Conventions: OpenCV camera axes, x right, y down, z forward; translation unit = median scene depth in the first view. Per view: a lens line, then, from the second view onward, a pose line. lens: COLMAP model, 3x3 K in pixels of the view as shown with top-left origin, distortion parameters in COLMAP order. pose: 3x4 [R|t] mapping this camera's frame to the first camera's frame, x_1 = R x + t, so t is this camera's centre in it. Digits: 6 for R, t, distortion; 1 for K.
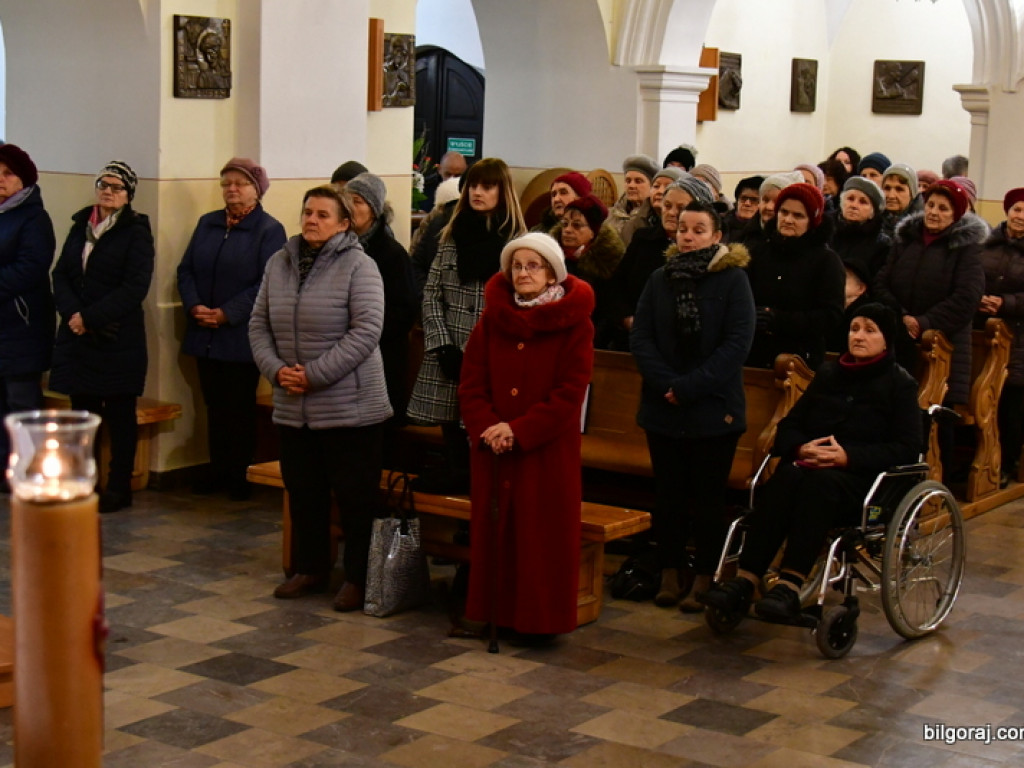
lens RADIAL K [[2024.2, 0, 512.0], [0, 2024.2, 384.0], [0, 0, 1]] dist [-0.025452, -0.028380]
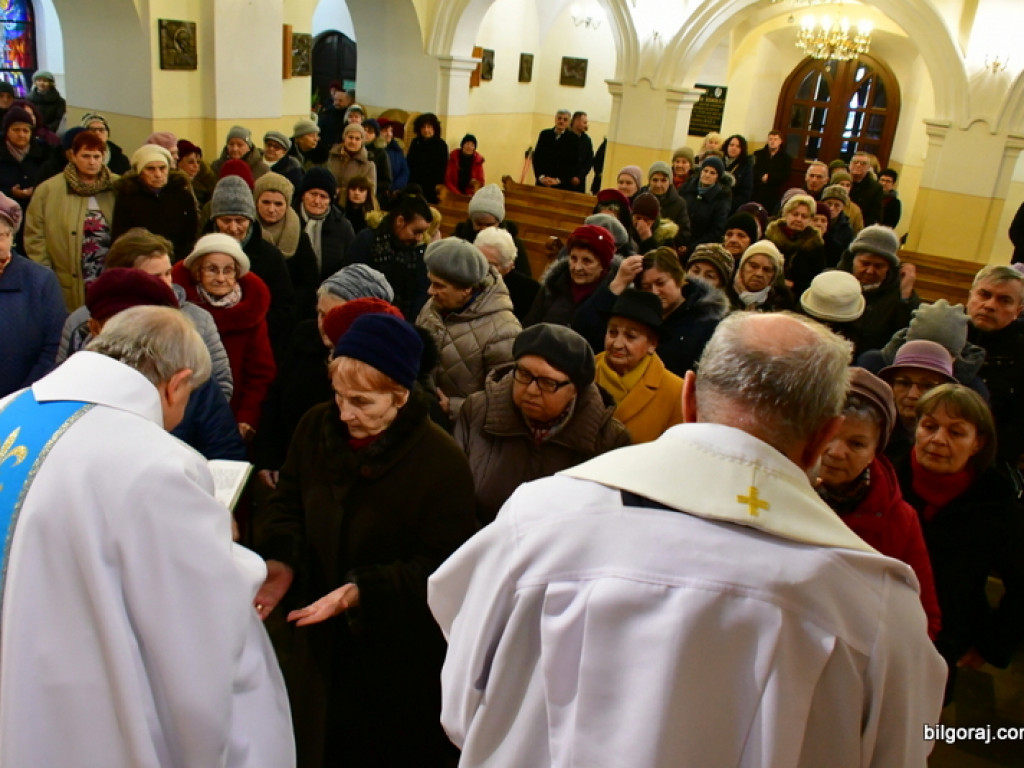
lens RADIAL K [[883.8, 0, 512.0], [0, 883.8, 384.0], [0, 0, 1]] dist [-0.036191, -0.020105]
pose [[0.989783, 0.013426, 0.141950, 0.024718], [-0.044777, 0.974460, 0.220050, -0.058891], [-0.135370, -0.224157, 0.965105, 0.191928]]
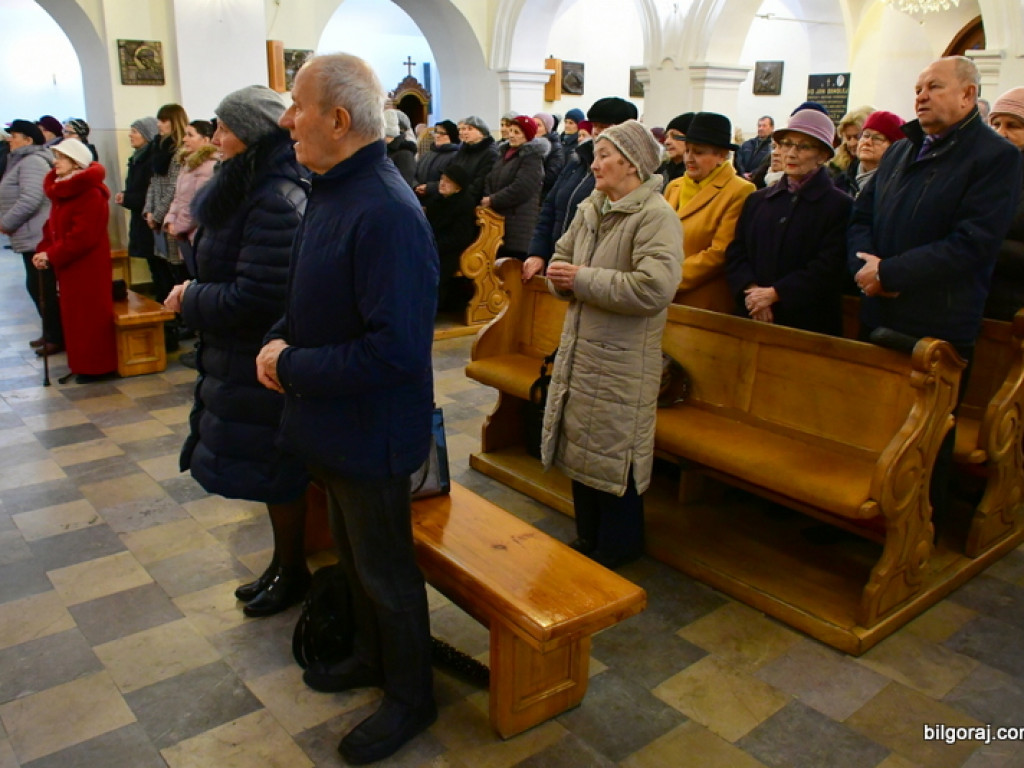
lens RADIAL K [[883.8, 0, 512.0], [0, 883.8, 384.0], [0, 0, 1]] dist [-0.036191, -0.020105]
pose [[0.956551, 0.054485, -0.286428, 0.429038], [-0.013703, 0.989700, 0.142501, 0.013259], [0.291242, -0.132385, 0.947445, 0.299947]]
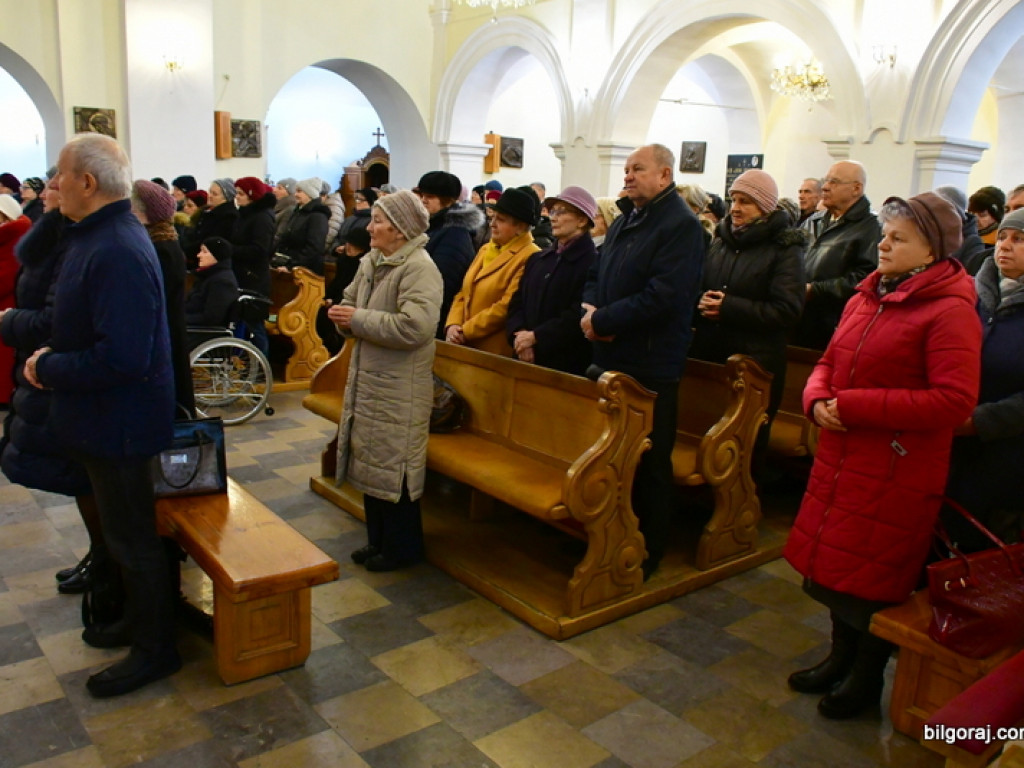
lens RADIAL K [[883.8, 0, 512.0], [0, 883.8, 384.0], [0, 0, 1]] dist [-0.036191, -0.020105]
pose [[0.954557, 0.061074, -0.291705, 0.533942], [-0.042979, 0.996756, 0.068050, 0.019766], [0.294914, -0.052420, 0.954085, 0.268797]]
